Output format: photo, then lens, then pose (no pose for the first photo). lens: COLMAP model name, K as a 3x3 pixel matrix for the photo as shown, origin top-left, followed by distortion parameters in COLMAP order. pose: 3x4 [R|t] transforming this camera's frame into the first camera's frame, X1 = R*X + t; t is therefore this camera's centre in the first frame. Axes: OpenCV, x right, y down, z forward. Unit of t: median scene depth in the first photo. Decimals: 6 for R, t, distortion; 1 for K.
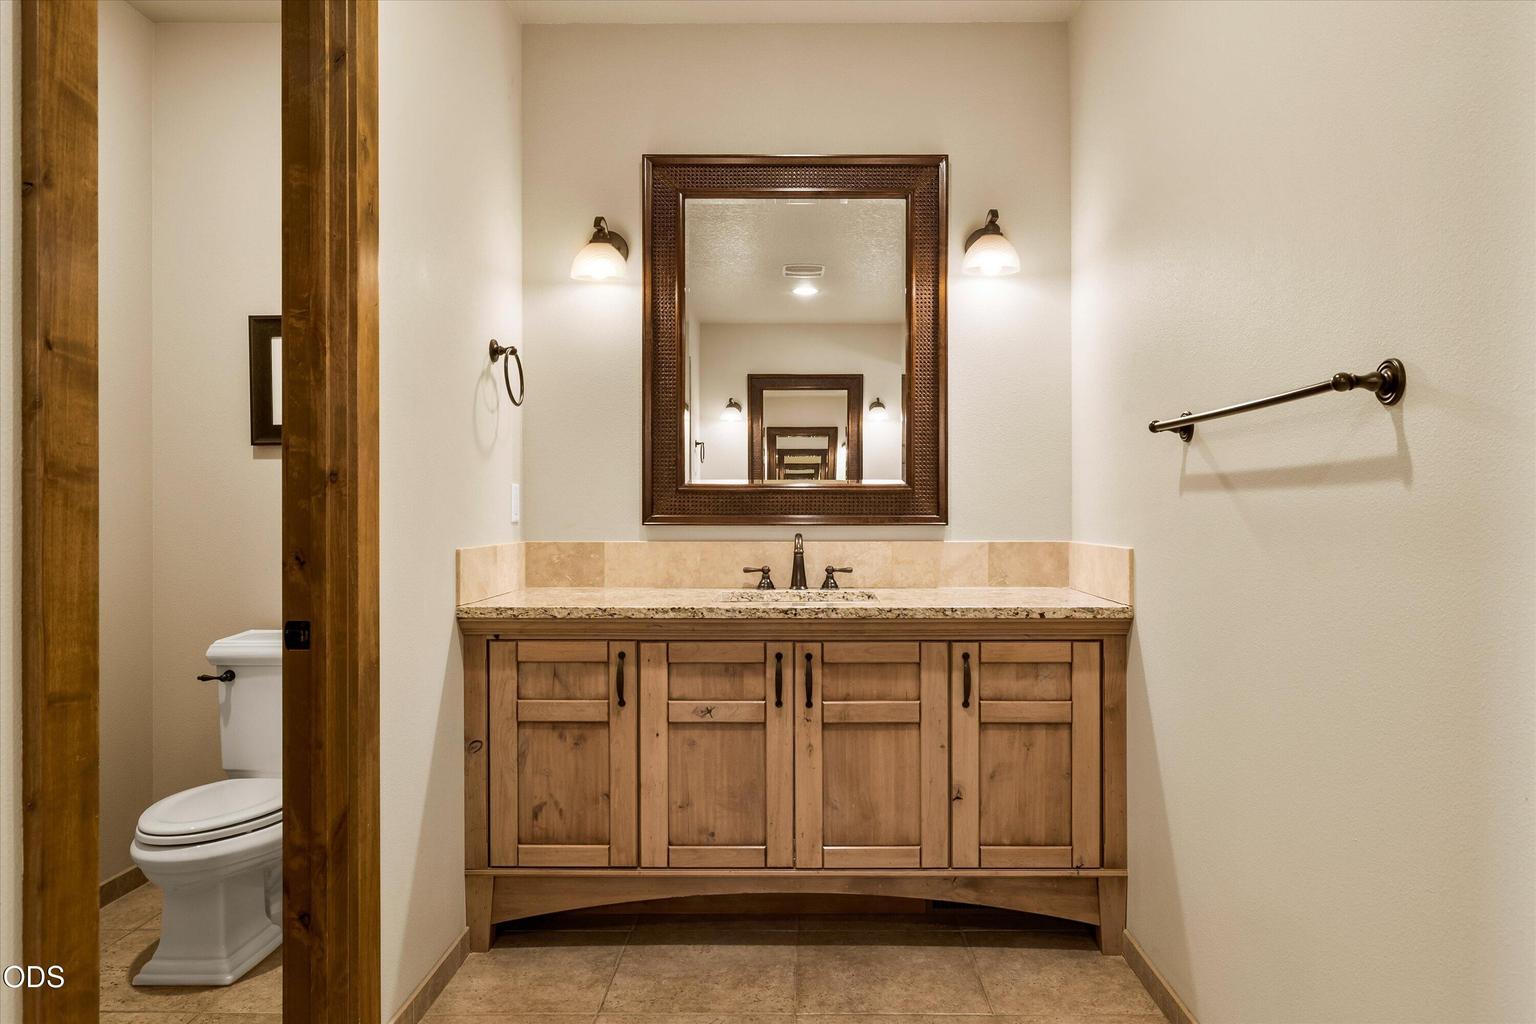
lens RADIAL K [[670.2, 0, 760.8], [0, 670.2, 502.1], [0, 0, 1]] dist [-0.000664, 0.000410]
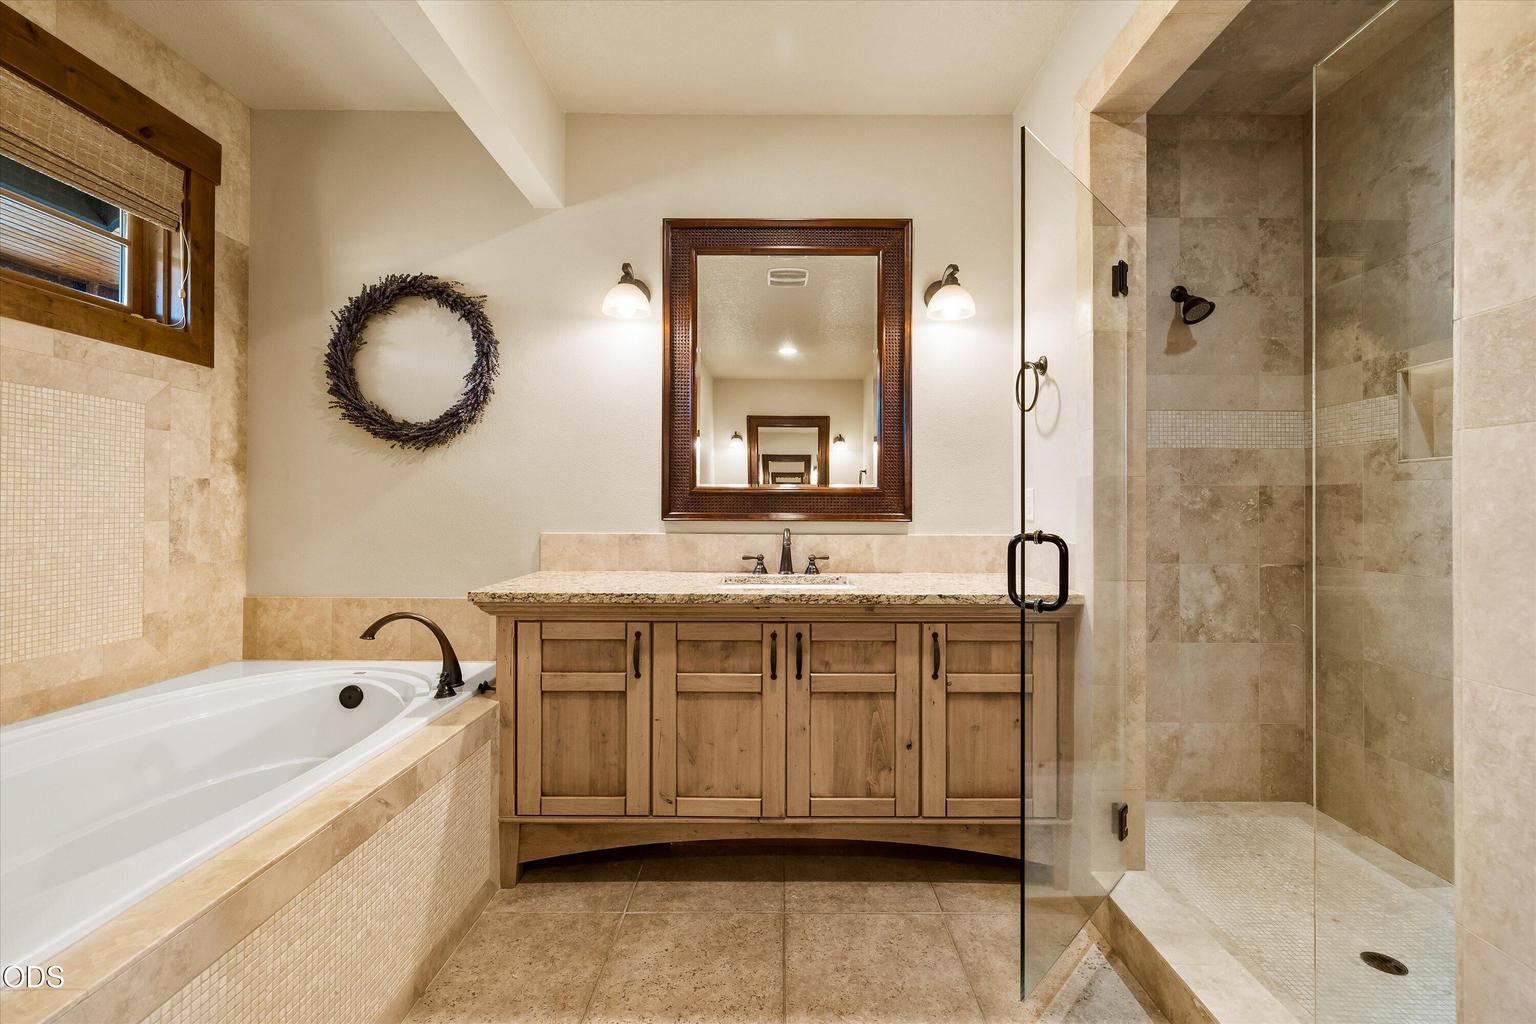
lens RADIAL K [[670.2, 0, 760.8], [0, 670.2, 502.1], [0, 0, 1]] dist [-0.000664, 0.000410]
pose [[0.999987, 0.004984, -0.000920, 0.005890], [-0.004977, 0.999958, 0.007701, -0.012099], [0.000959, -0.007696, 0.999970, -0.213820]]
